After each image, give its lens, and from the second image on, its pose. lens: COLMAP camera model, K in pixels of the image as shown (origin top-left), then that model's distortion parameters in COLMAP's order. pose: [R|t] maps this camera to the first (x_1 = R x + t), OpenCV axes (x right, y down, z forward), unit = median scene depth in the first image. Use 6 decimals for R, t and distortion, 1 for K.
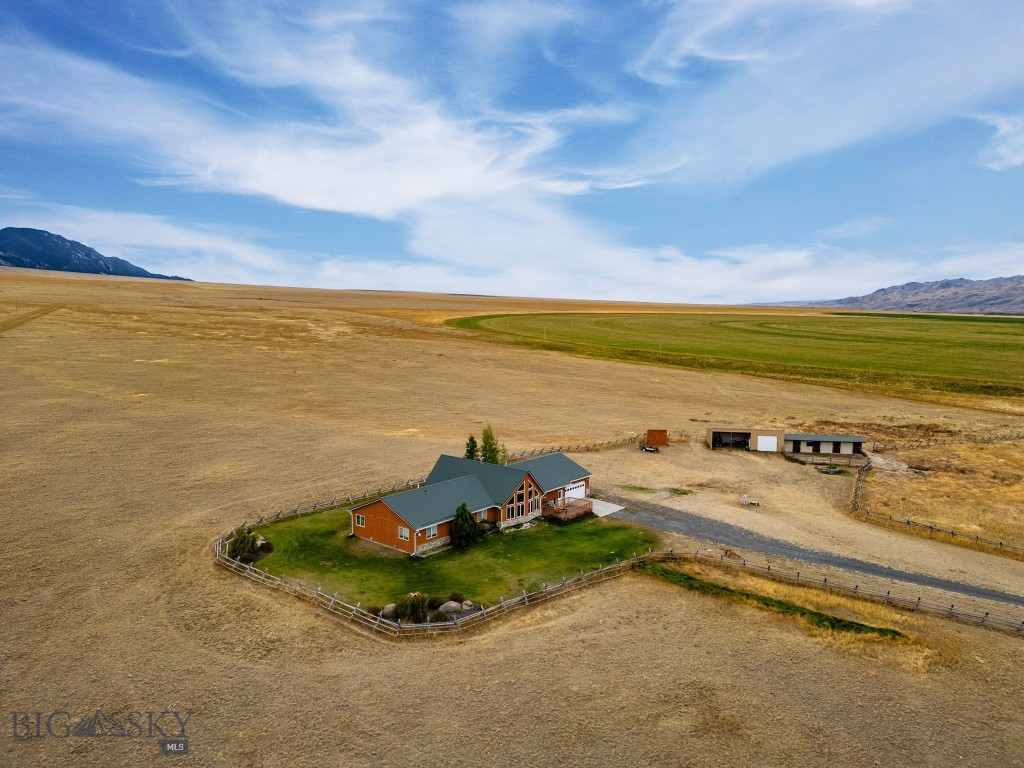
lens RADIAL K [[708.9, 0, 512.0], [0, 708.9, 384.0], [0, 0, 1]] dist [0.095012, -0.089705]
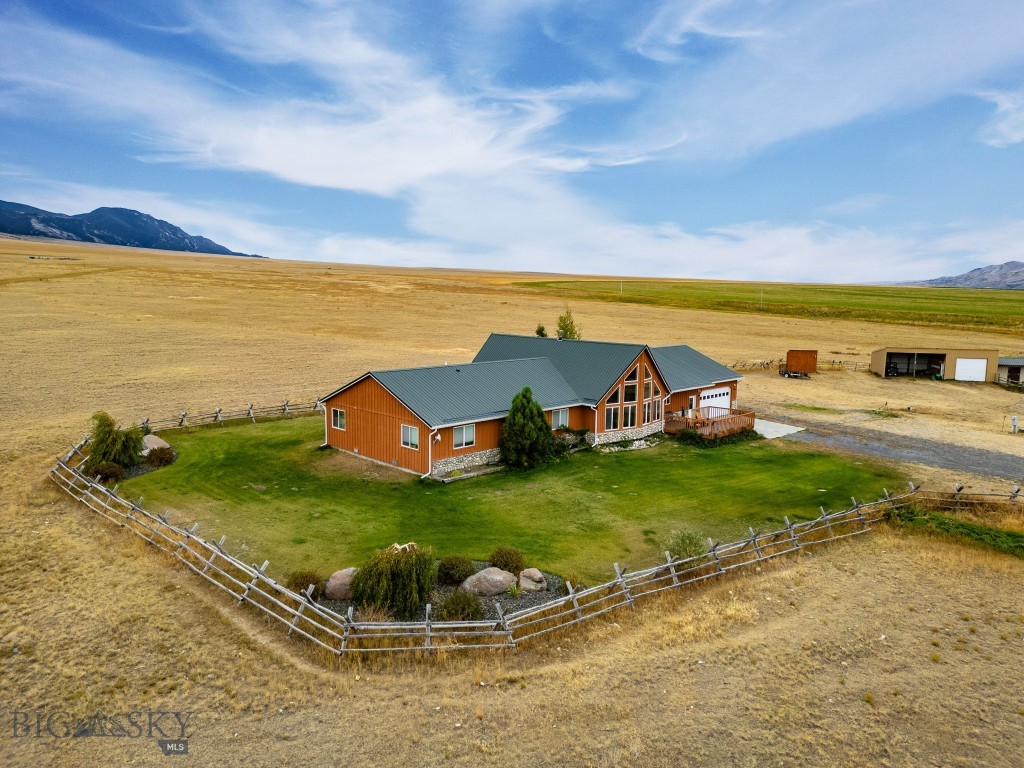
lens RADIAL K [[708.9, 0, 512.0], [0, 708.9, 384.0], [0, 0, 1]] dist [0.095012, -0.089705]
pose [[0.995483, 0.017408, -0.093331, -0.031235], [-0.014797, 0.999481, 0.028604, 0.154854], [0.093780, -0.027094, 0.995224, 0.495259]]
